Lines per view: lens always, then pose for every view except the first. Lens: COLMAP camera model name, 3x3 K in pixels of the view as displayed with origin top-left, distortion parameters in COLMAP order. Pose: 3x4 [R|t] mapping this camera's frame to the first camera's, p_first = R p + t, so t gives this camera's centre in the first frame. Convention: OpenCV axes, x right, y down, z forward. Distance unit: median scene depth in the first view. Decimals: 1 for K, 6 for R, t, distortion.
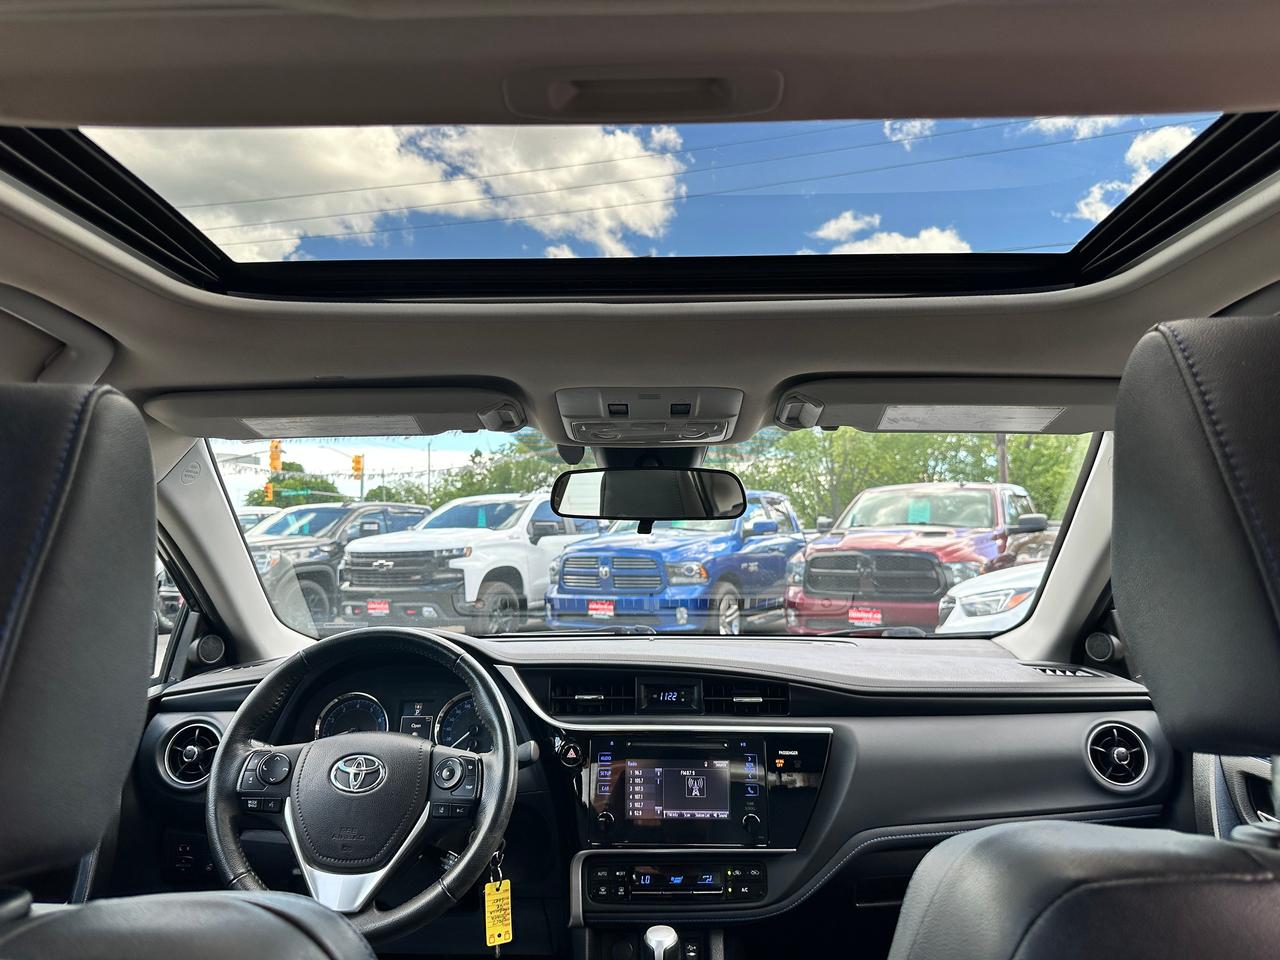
lens RADIAL K [[890.3, 0, 638.7], [0, 890.3, 488.7], [0, 0, 1]] dist [0.122499, -0.193645]
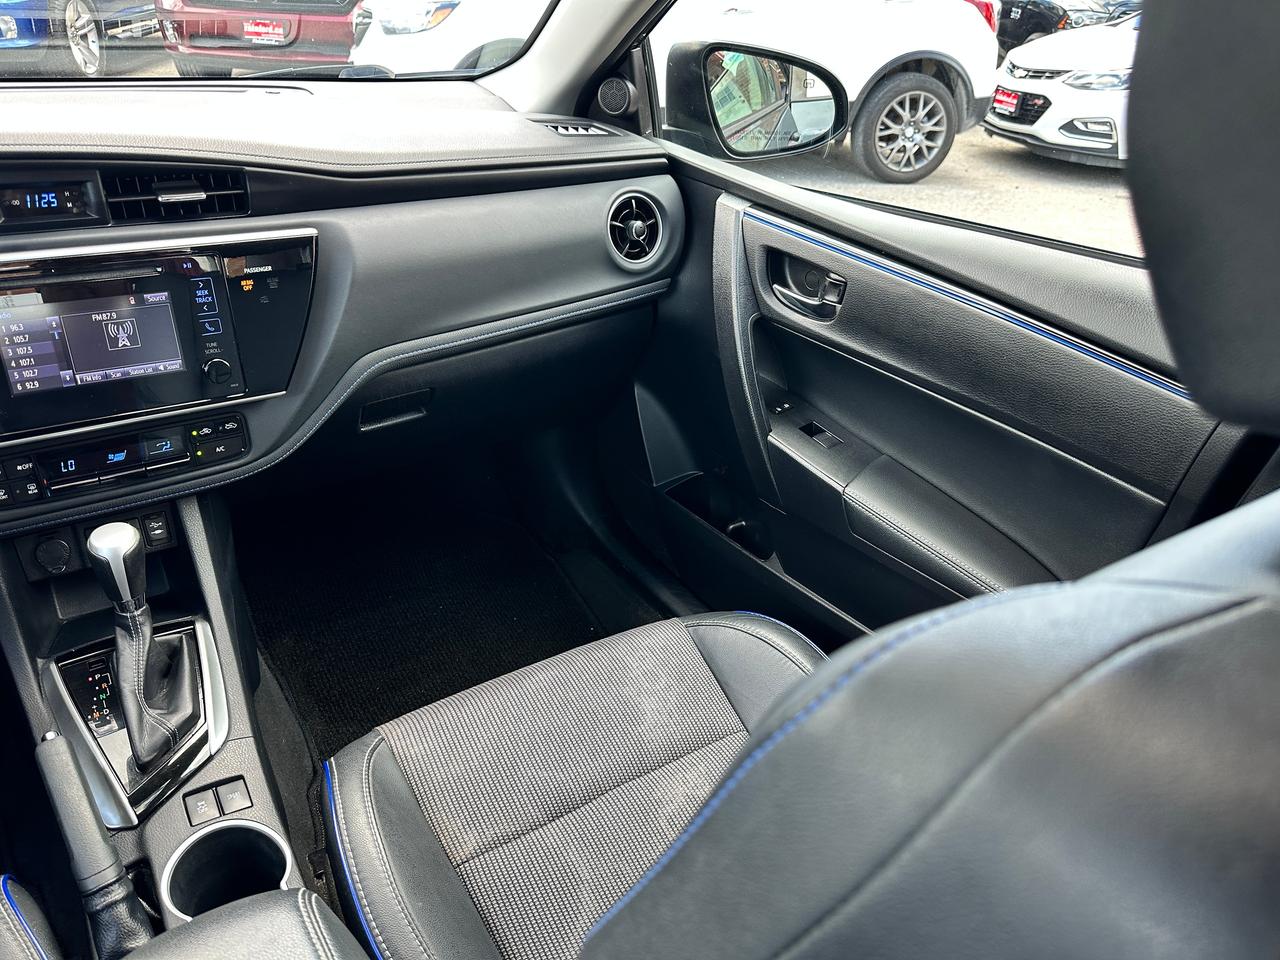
lens RADIAL K [[911.2, 0, 640.0], [0, 911.2, 480.0], [0, 0, 1]] dist [-0.003691, -0.007271]
pose [[0.821352, -0.229944, 0.522021, 0.001563], [-0.105454, 0.838166, 0.535124, 0.017718], [-0.560589, -0.494575, 0.664181, 0.276228]]
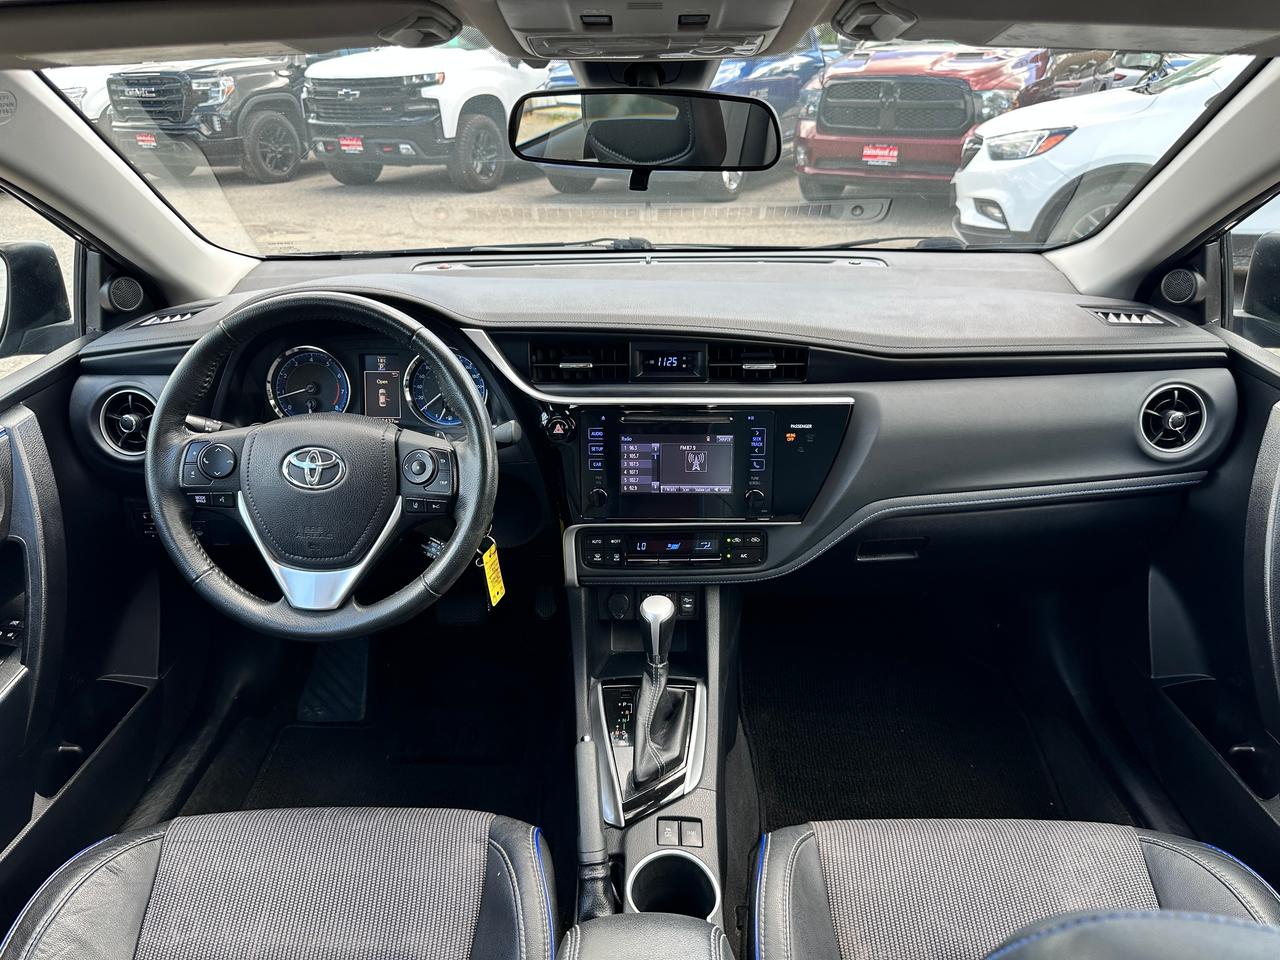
lens RADIAL K [[890.3, 0, 638.7], [0, 890.3, 488.7], [0, 0, 1]] dist [0.122499, -0.193645]
pose [[0.999984, -0.005406, 0.001755, 0.003283], [0.003880, 0.874899, 0.484291, -0.081422], [-0.004153, -0.484276, 0.874905, 0.196749]]
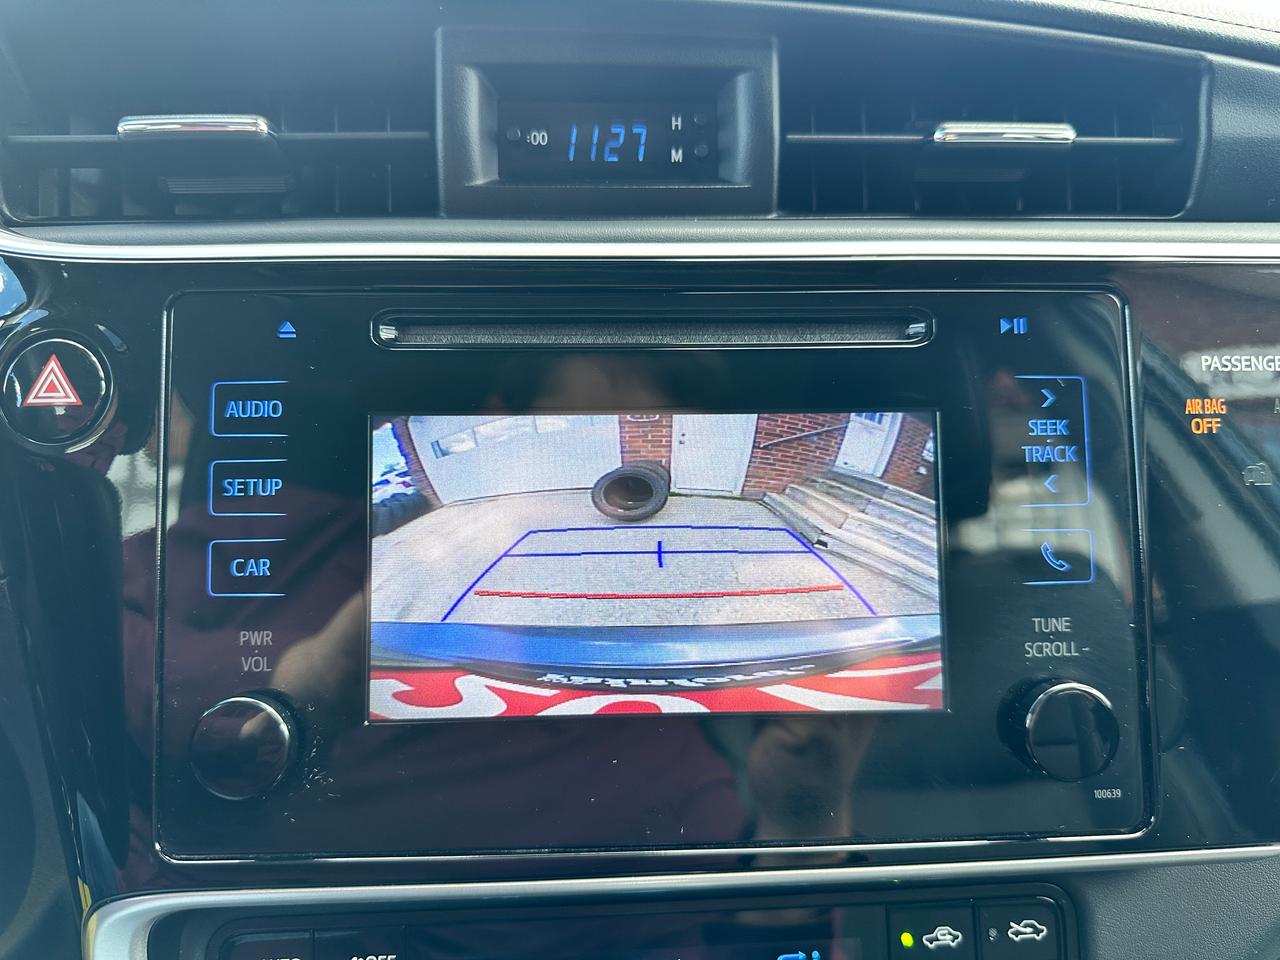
lens RADIAL K [[899.2, 0, 637.7], [0, 899.2, 495.4], [0, 0, 1]] dist [0.038724, -0.060502]
pose [[0.998735, -0.016191, 0.047614, 0.030745], [0.004572, 0.972073, 0.234634, 0.275343], [-0.050083, -0.234119, 0.970917, 0.819248]]
